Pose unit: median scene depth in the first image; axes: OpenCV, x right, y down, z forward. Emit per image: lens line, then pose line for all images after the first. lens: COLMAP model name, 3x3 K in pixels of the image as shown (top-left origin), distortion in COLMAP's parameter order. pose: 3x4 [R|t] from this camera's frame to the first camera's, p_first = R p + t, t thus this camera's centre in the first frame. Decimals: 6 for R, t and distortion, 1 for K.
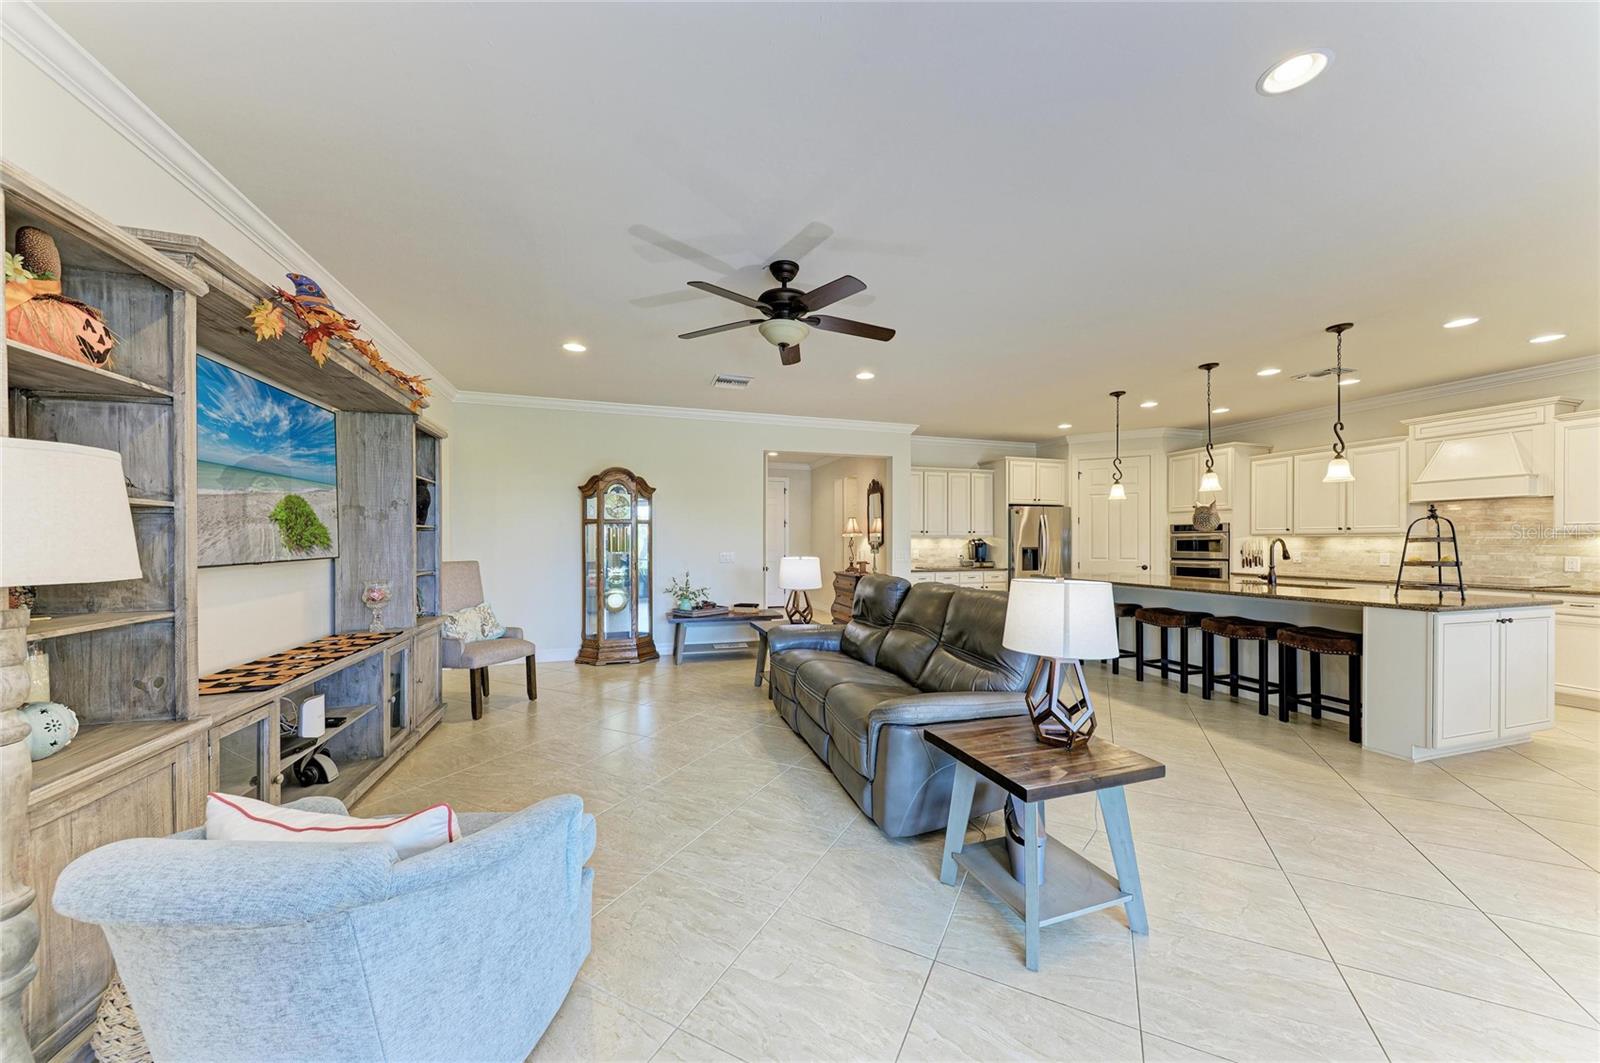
lens RADIAL K [[589.2, 0, 786.9], [0, 589.2, 538.6], [0, 0, 1]] dist [0.003623, 0.000123]
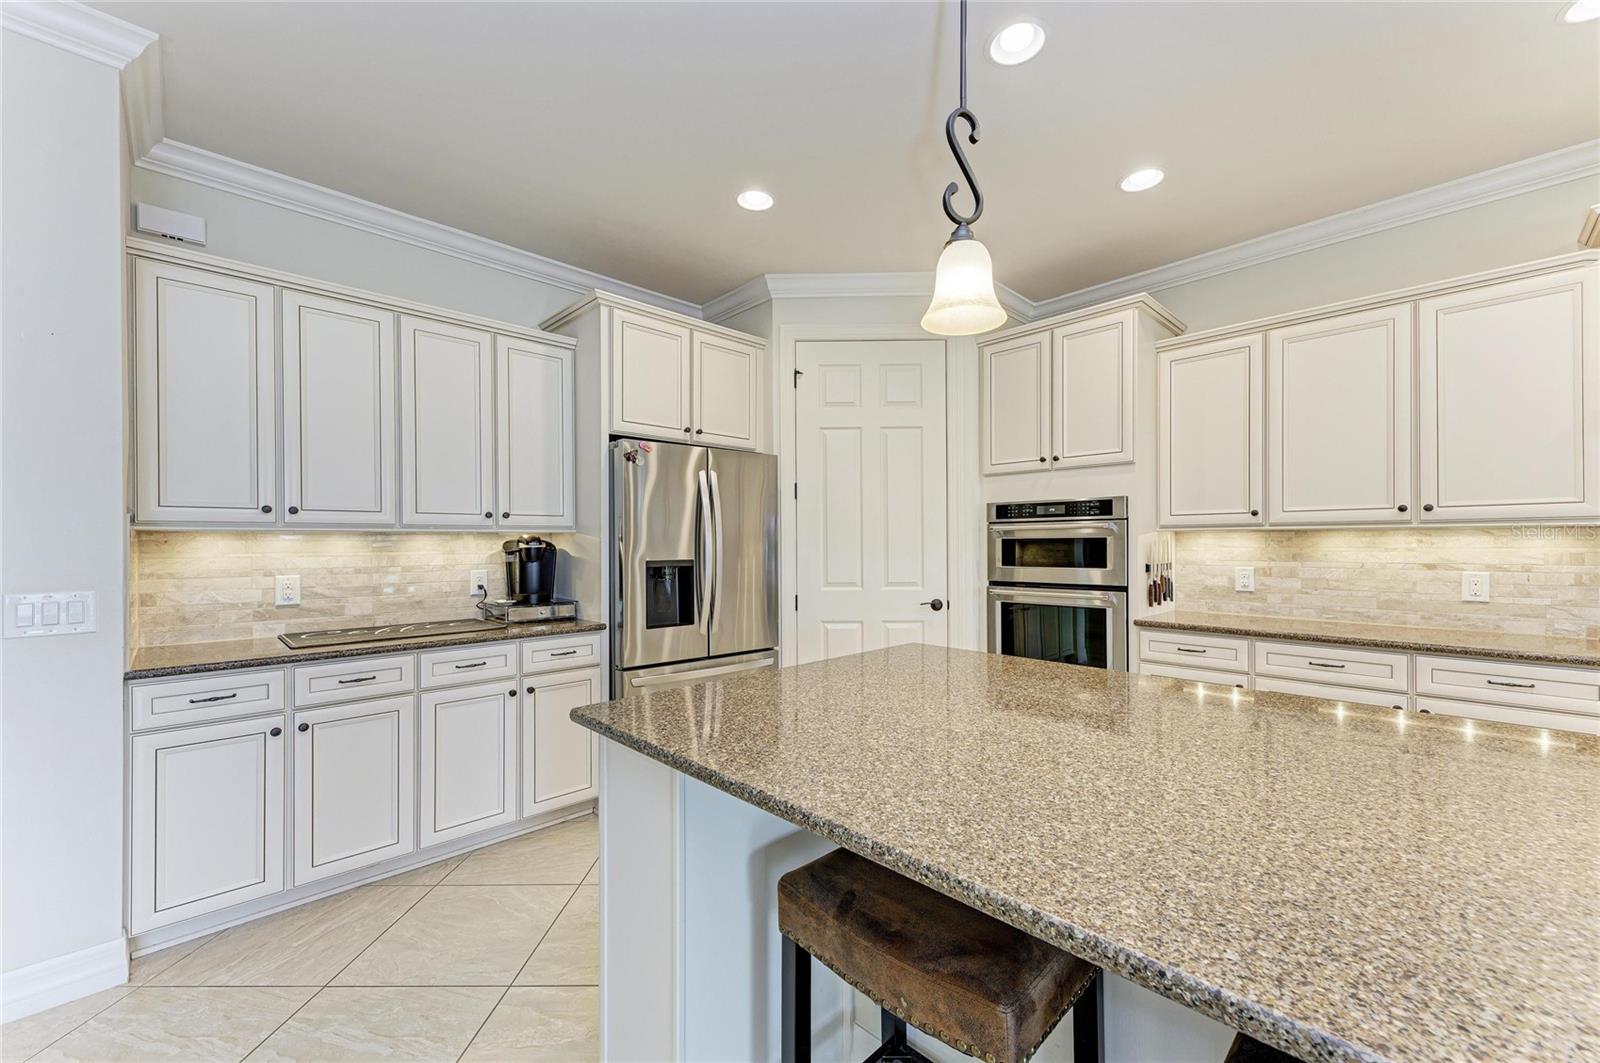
lens RADIAL K [[639.3, 0, 802.5], [0, 639.3, 540.5], [0, 0, 1]] dist [0.009689, -0.000813]
pose [[0.896229, -0.001955, 0.443587, 0.314894], [0.001198, 0.999997, 0.001986, 0.001996], [-0.443590, -0.001248, 0.896229, 0.623991]]
